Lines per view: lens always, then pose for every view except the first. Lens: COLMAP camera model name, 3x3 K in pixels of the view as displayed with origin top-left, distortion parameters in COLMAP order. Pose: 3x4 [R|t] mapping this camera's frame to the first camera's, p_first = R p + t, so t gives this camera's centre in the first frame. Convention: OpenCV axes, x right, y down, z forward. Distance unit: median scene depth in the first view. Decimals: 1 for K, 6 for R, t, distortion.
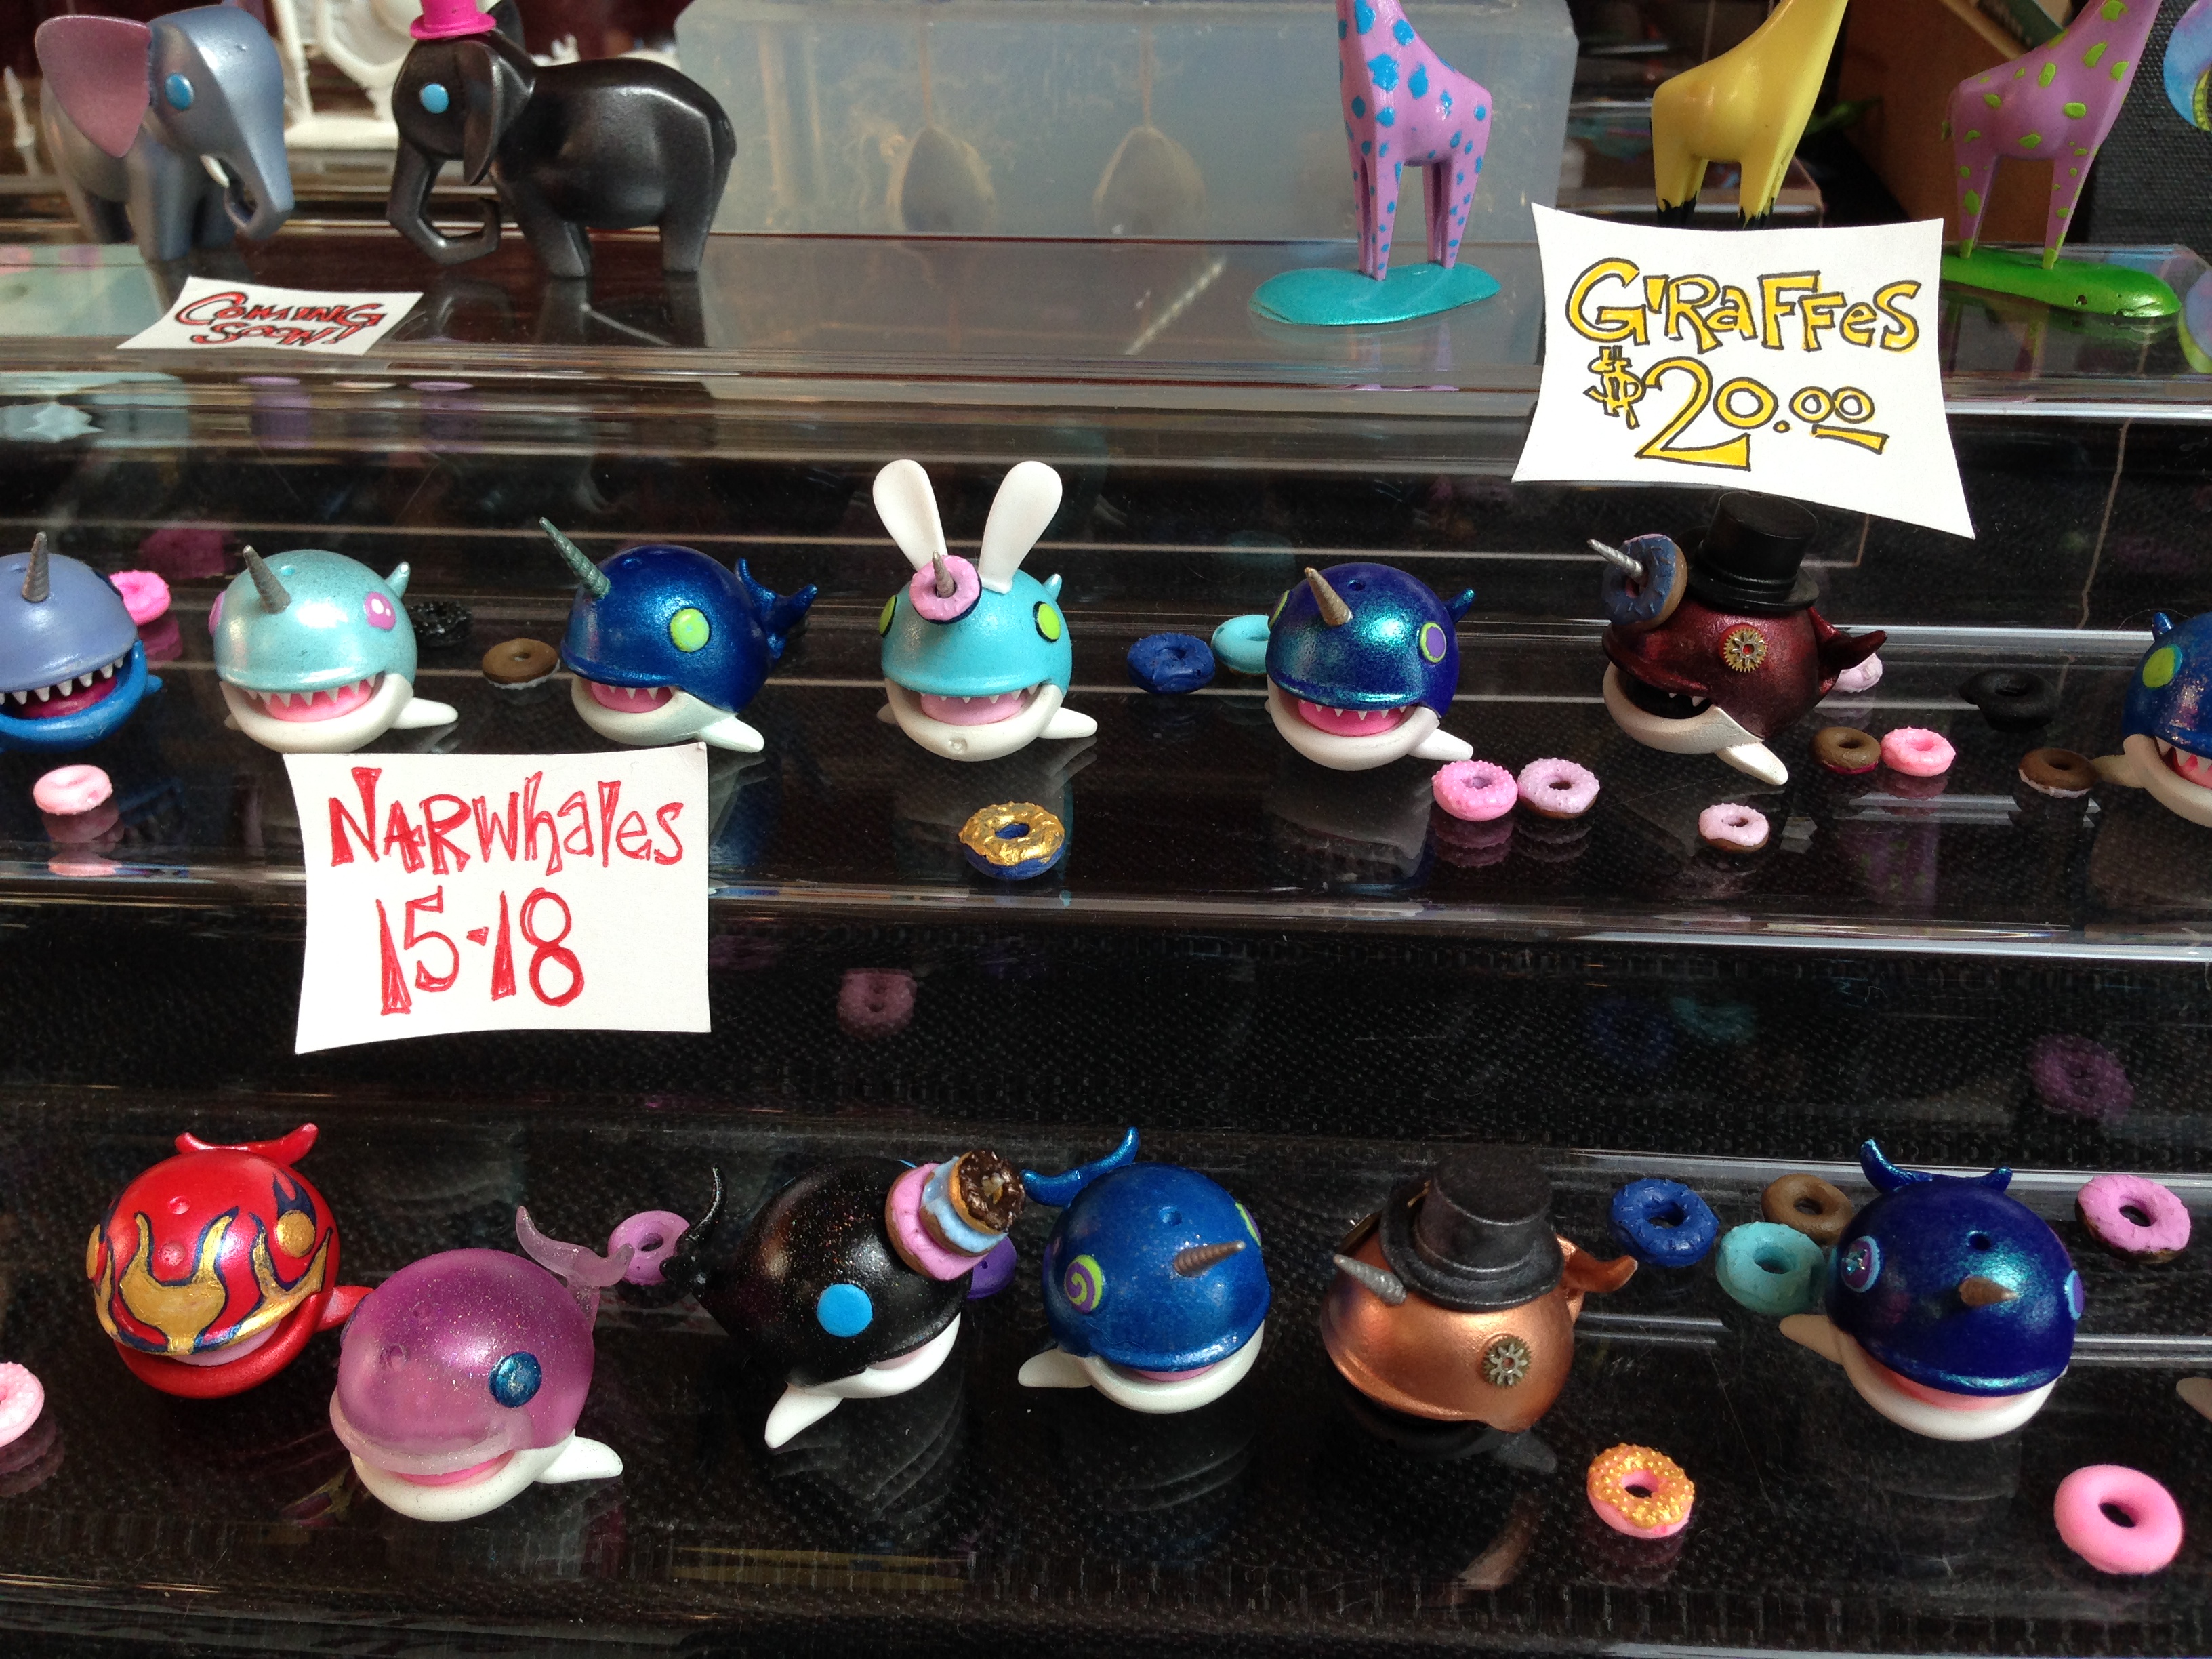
lens RADIAL K [[2056.6, 0, 1111.5], [0, 2056.6, 833.2], [0, 0, 1]] dist [0.040249, 0.000000]
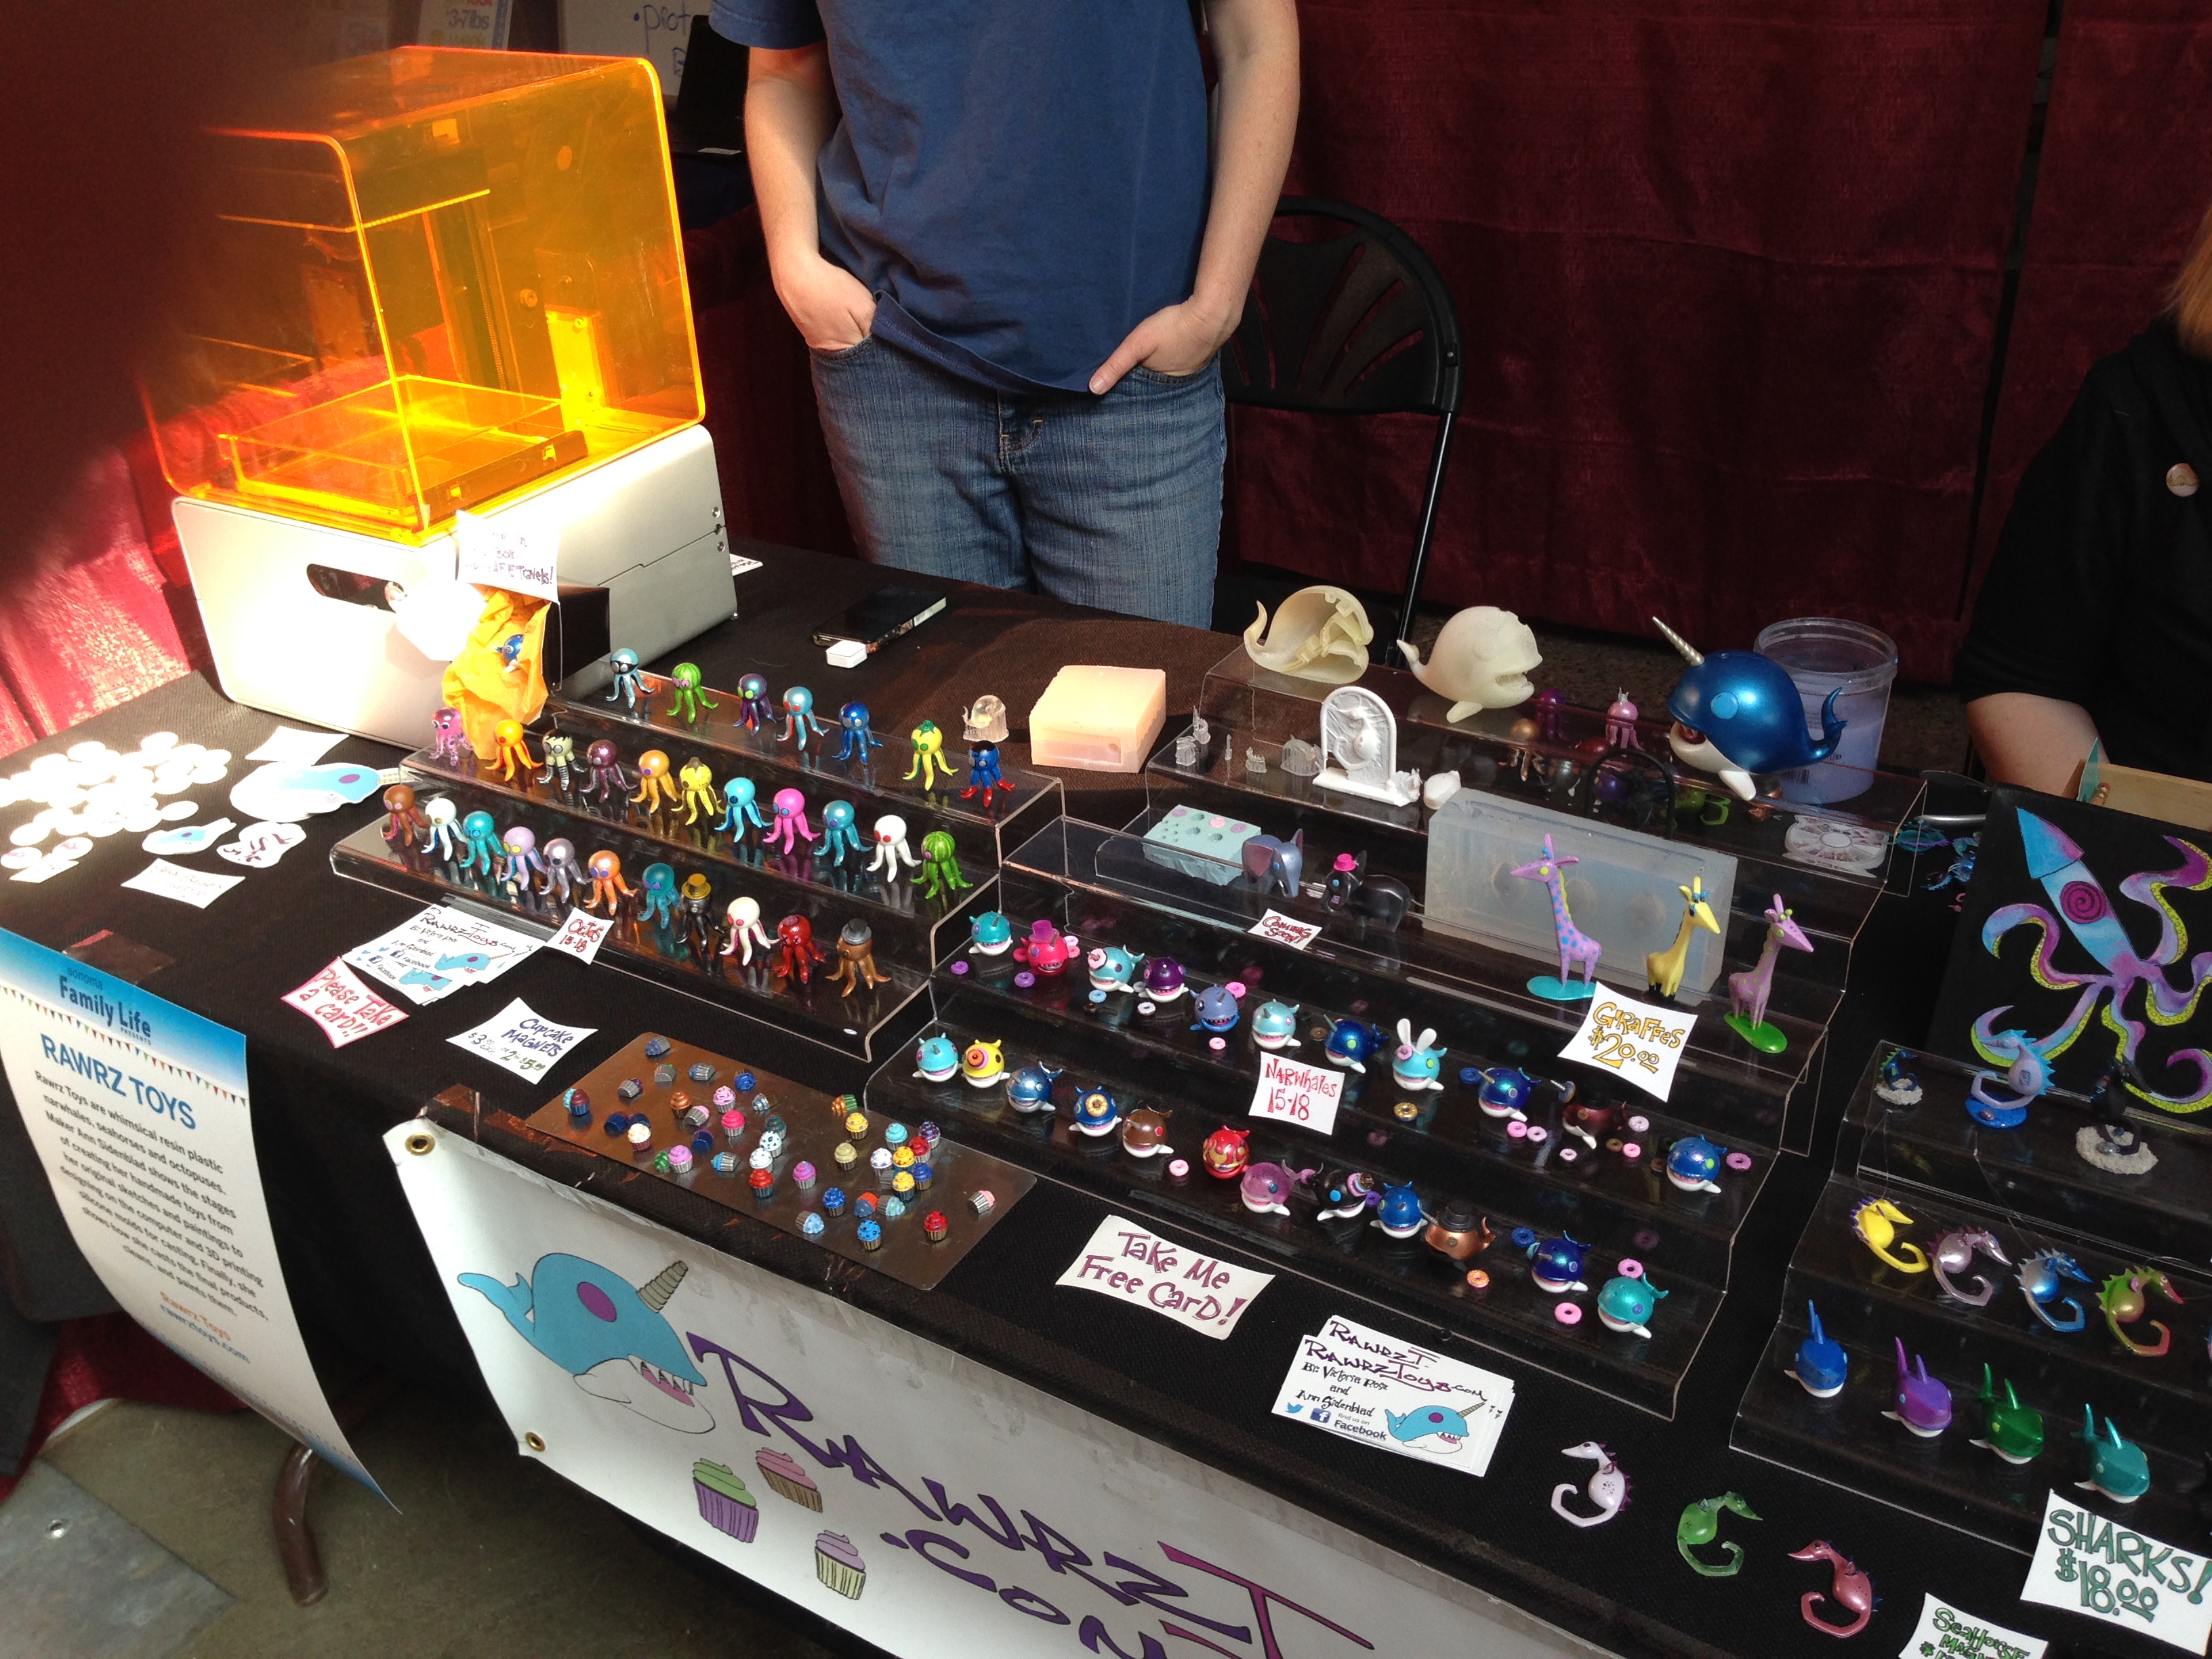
lens RADIAL K [[2056.6, 0, 1111.4], [0, 2056.6, 828.7], [0, 0, 1]] dist [0.040249, 0.000000]
pose [[0.876850, 0.209997, -0.432475, 1.159531], [-0.231399, 0.972854, 0.003223, -0.446985], [0.421412, 0.097249, 0.901640, -3.247806]]
